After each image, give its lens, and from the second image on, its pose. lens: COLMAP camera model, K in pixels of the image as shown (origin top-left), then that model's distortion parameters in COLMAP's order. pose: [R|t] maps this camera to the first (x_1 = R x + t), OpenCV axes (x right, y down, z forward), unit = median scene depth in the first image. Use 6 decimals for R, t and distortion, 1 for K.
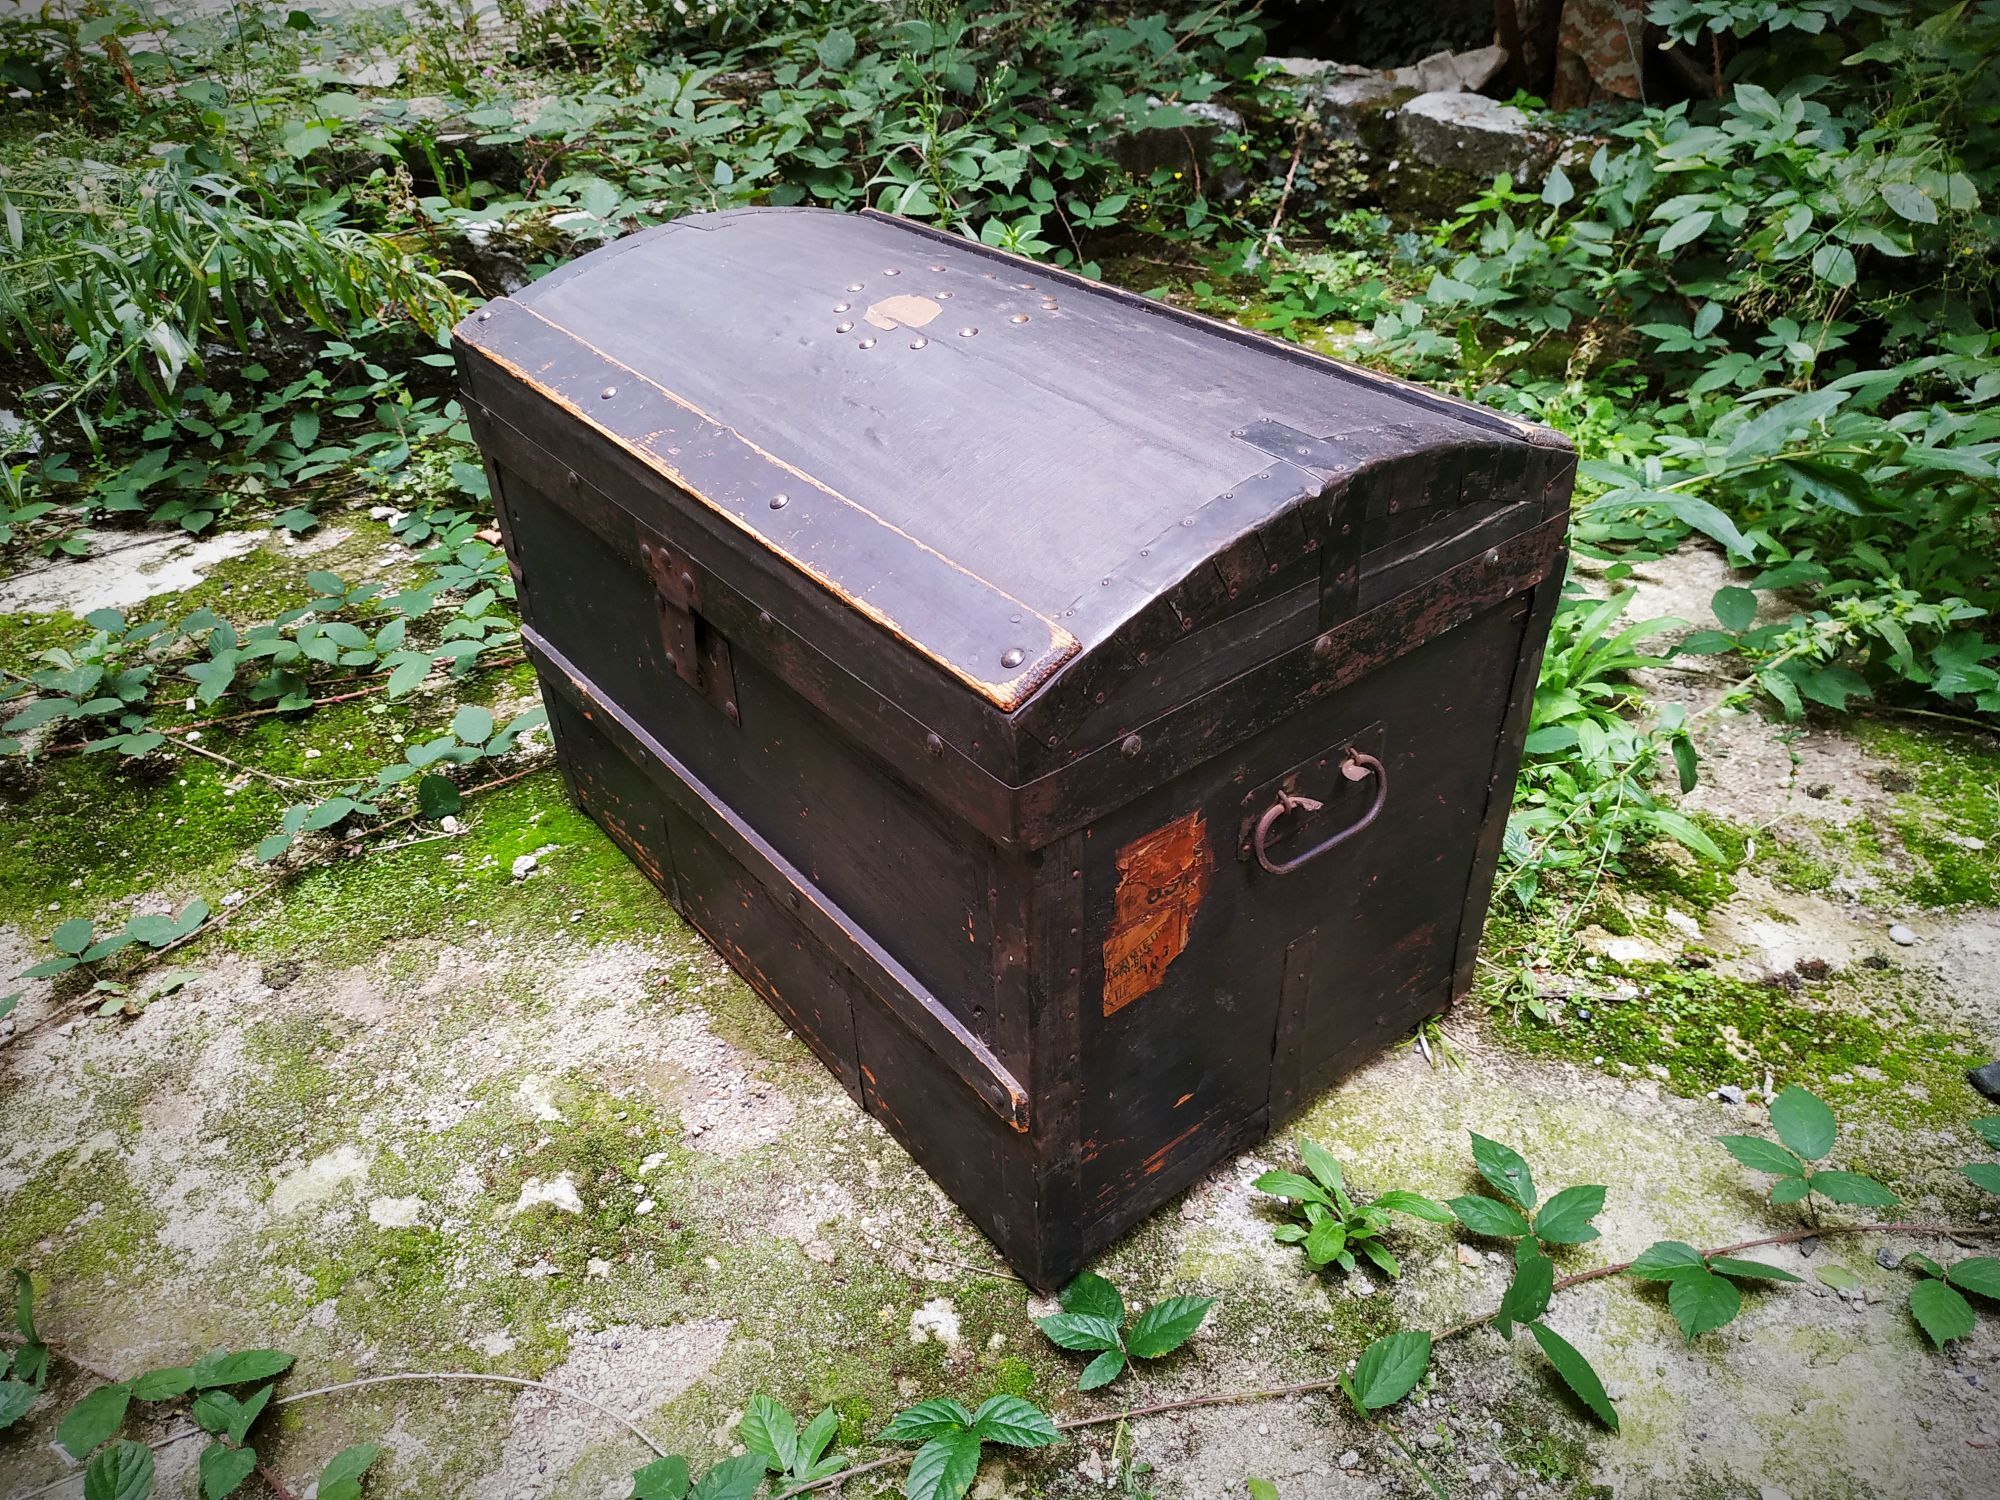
lens RADIAL K [[1453.4, 0, 991.6], [0, 1453.4, 765.0], [0, 0, 1]] dist [-0.010360, -0.003601]
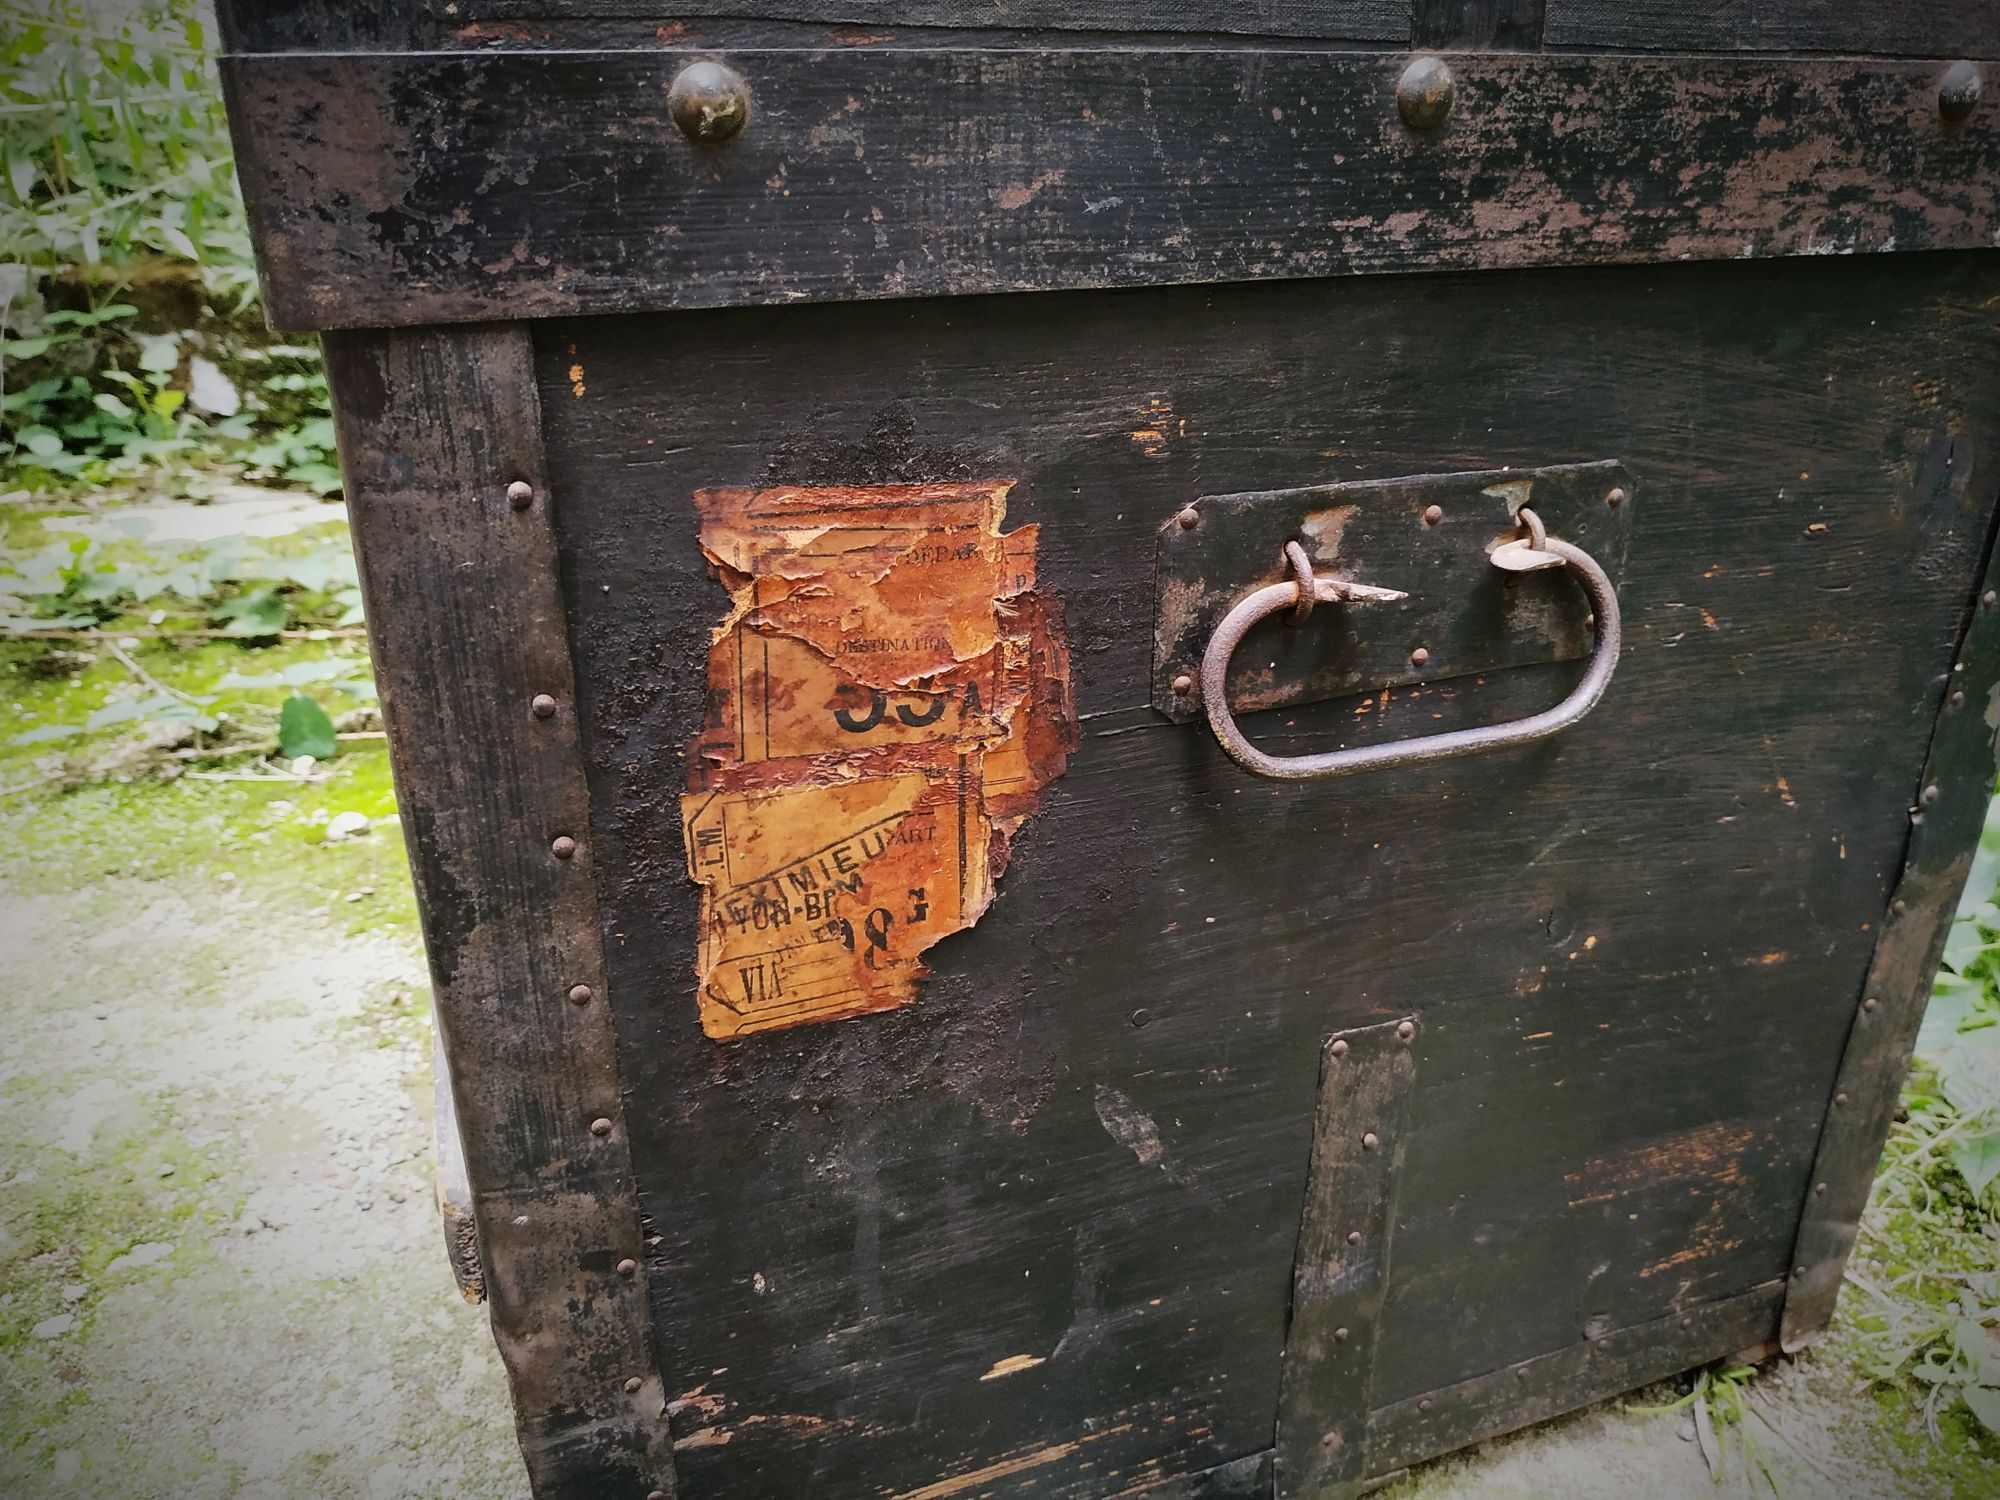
lens RADIAL K [[1453.4, 0, 1030.1], [0, 1453.4, 784.3], [0, 0, 1]] dist [-0.010360, -0.003601]
pose [[0.956062, 0.155073, -0.248792, 0.193943], [-0.199433, 0.966050, -0.164240, 0.125764], [0.214877, 0.206641, 0.954530, 0.523574]]
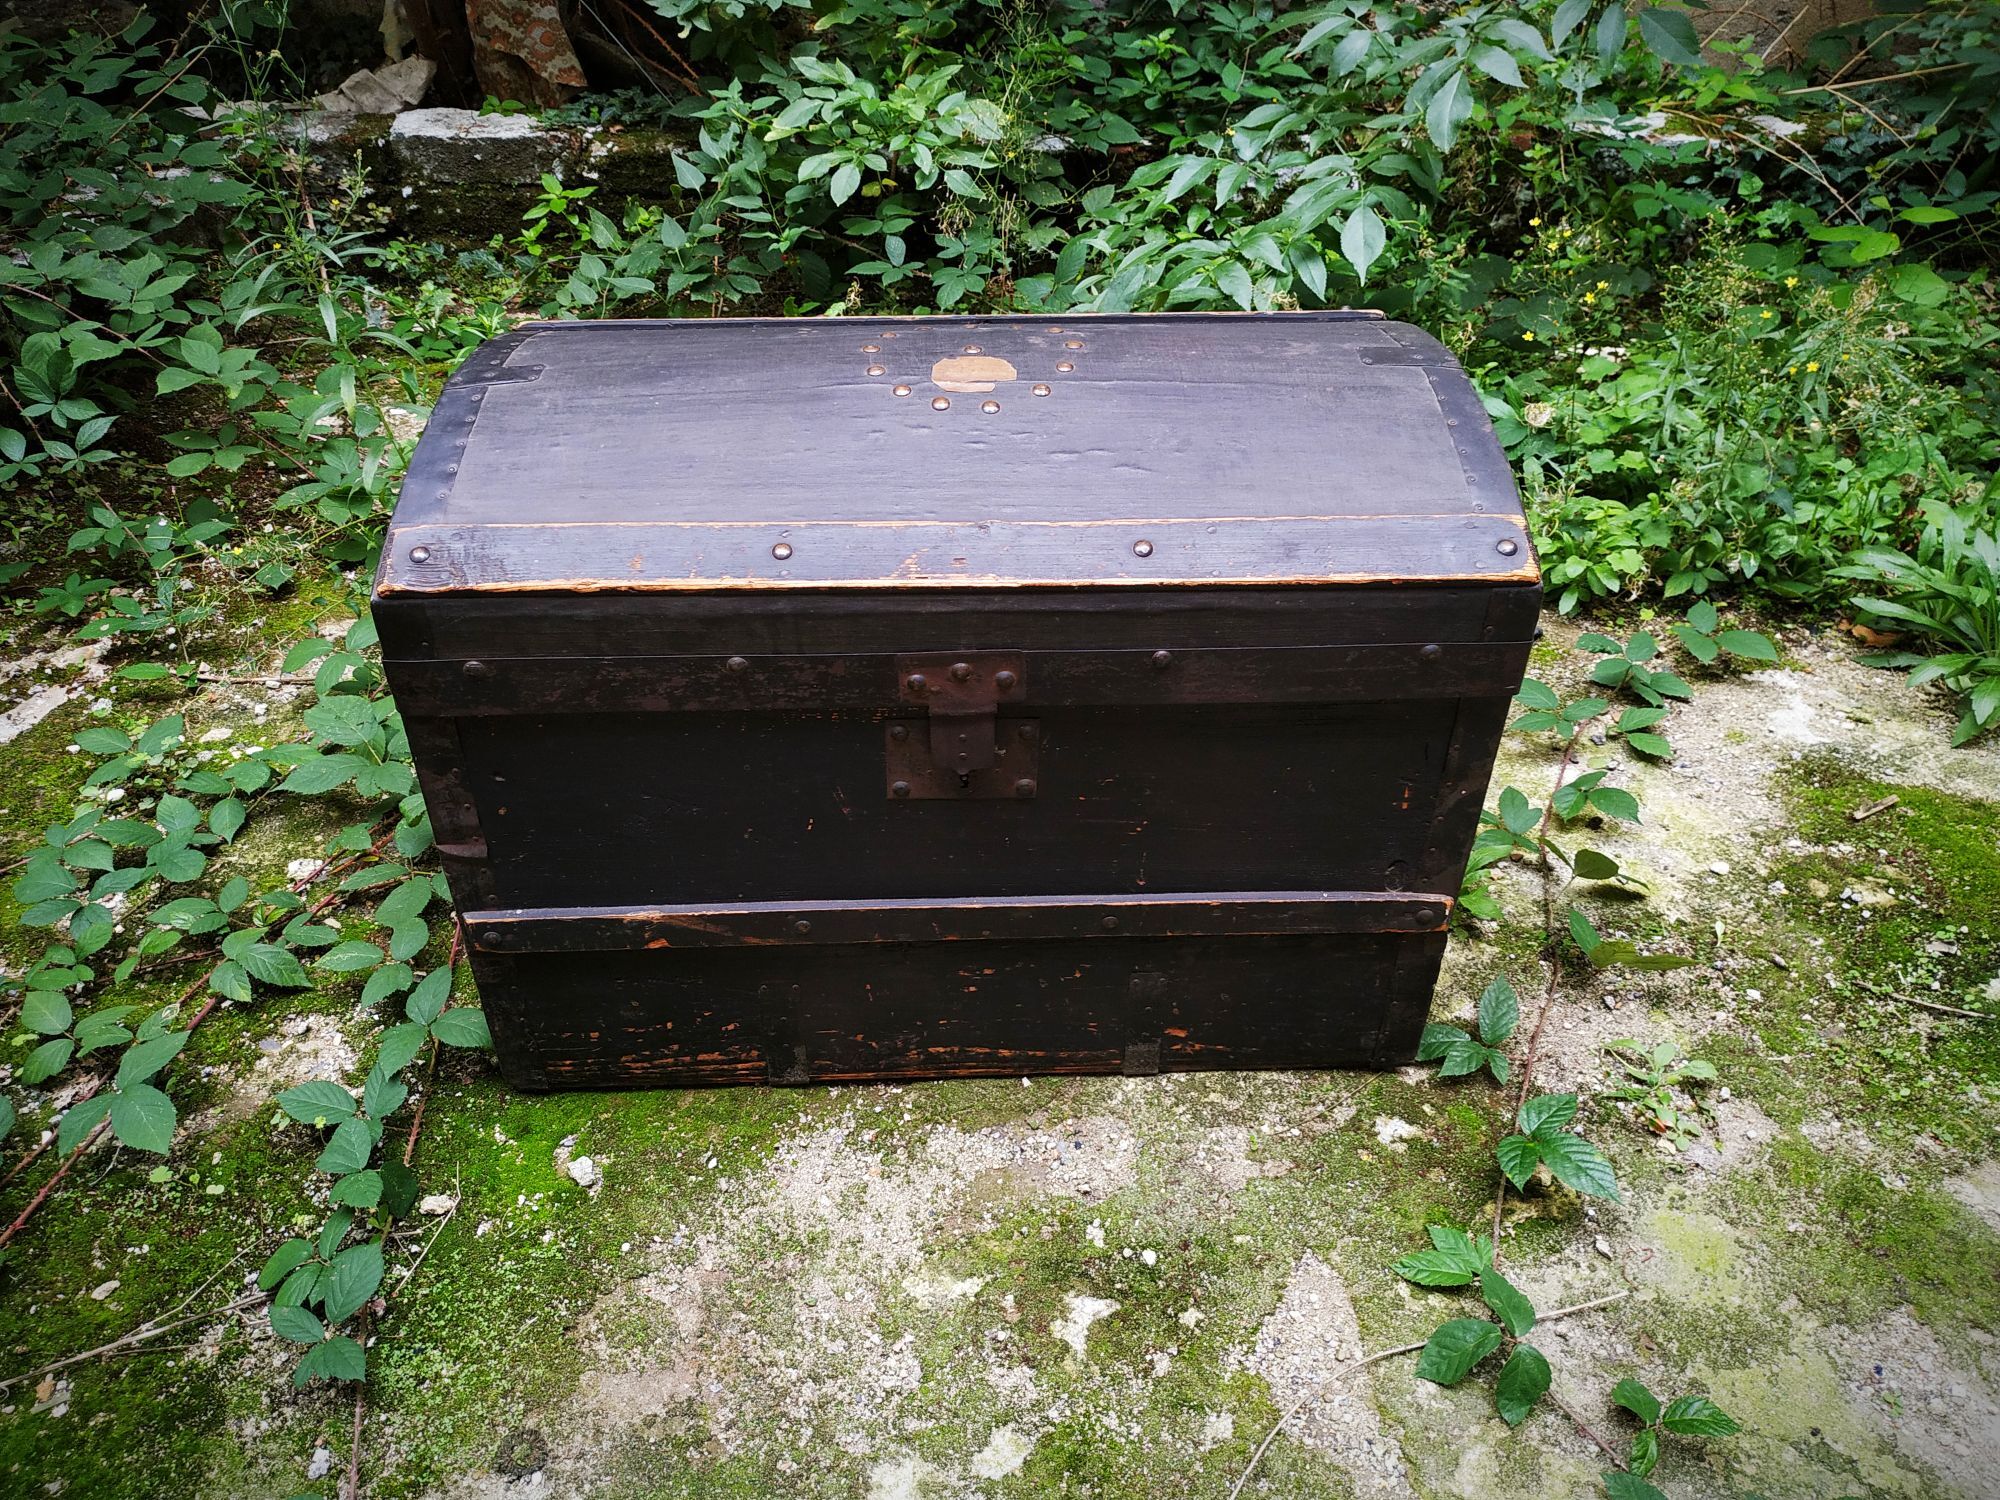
lens RADIAL K [[1453.4, 0, 986.9], [0, 1453.4, 752.6], [0, 0, 1]] dist [-0.010360, -0.003601]
pose [[0.591247, -0.454442, 0.666265, -0.814339], [0.450084, 0.871440, 0.194979, -0.253247], [-0.669217, 0.184594, 0.719773, 0.269445]]
